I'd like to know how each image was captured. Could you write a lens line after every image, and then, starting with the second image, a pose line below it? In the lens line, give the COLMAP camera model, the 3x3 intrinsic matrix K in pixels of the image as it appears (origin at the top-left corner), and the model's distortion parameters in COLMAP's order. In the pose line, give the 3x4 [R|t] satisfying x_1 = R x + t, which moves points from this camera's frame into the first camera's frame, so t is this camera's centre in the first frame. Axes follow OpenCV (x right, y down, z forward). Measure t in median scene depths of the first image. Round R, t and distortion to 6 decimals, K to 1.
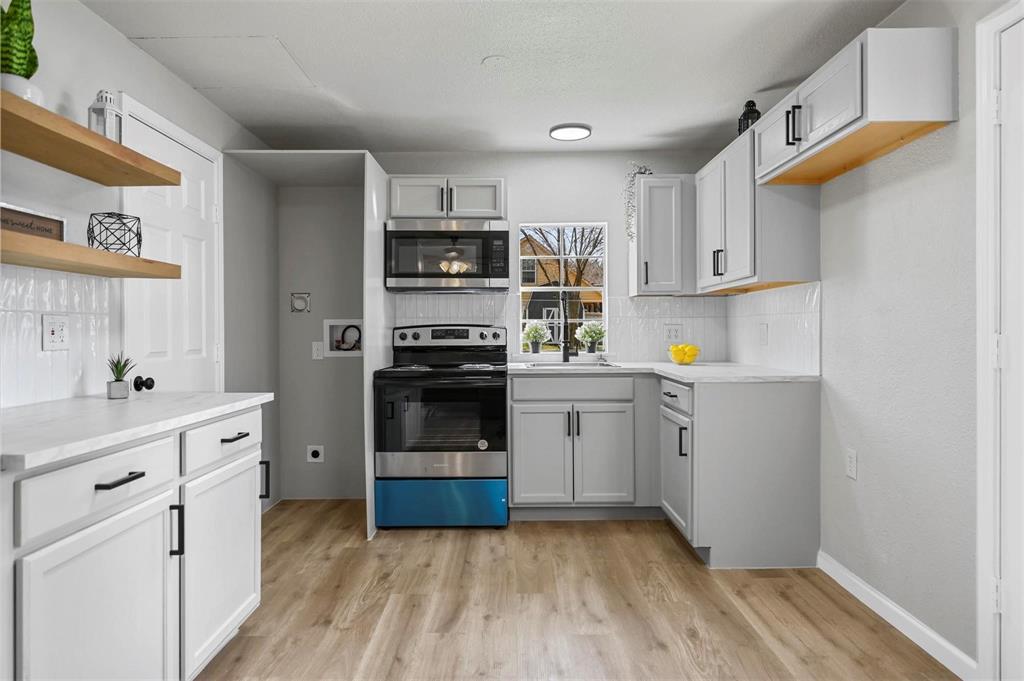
lens RADIAL K [[620.7, 0, 513.3], [0, 620.7, 326.6], [0, 0, 1]] dist [-0.000971, -0.000035]
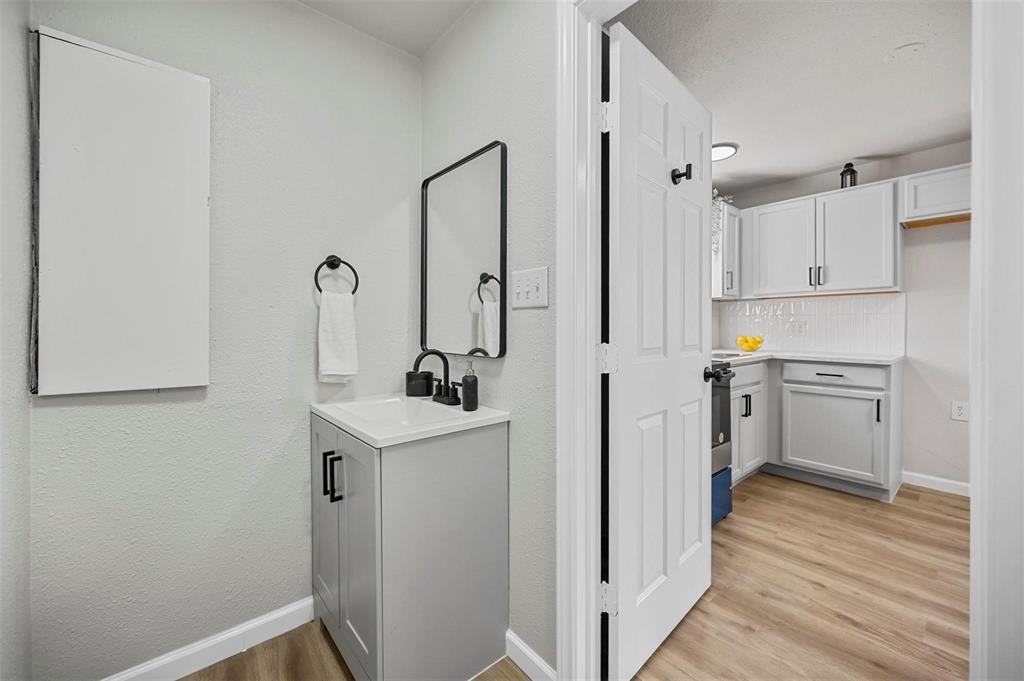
lens RADIAL K [[405.8, 0, 511.0], [0, 405.8, 328.1], [0, 0, 1]] dist [-0.000023, -0.000105]
pose [[0.771347, -0.000167, 0.636415, -0.839188], [-0.001646, 0.999996, 0.002257, 0.012528], [-0.636413, -0.002789, 0.771343, 0.815991]]
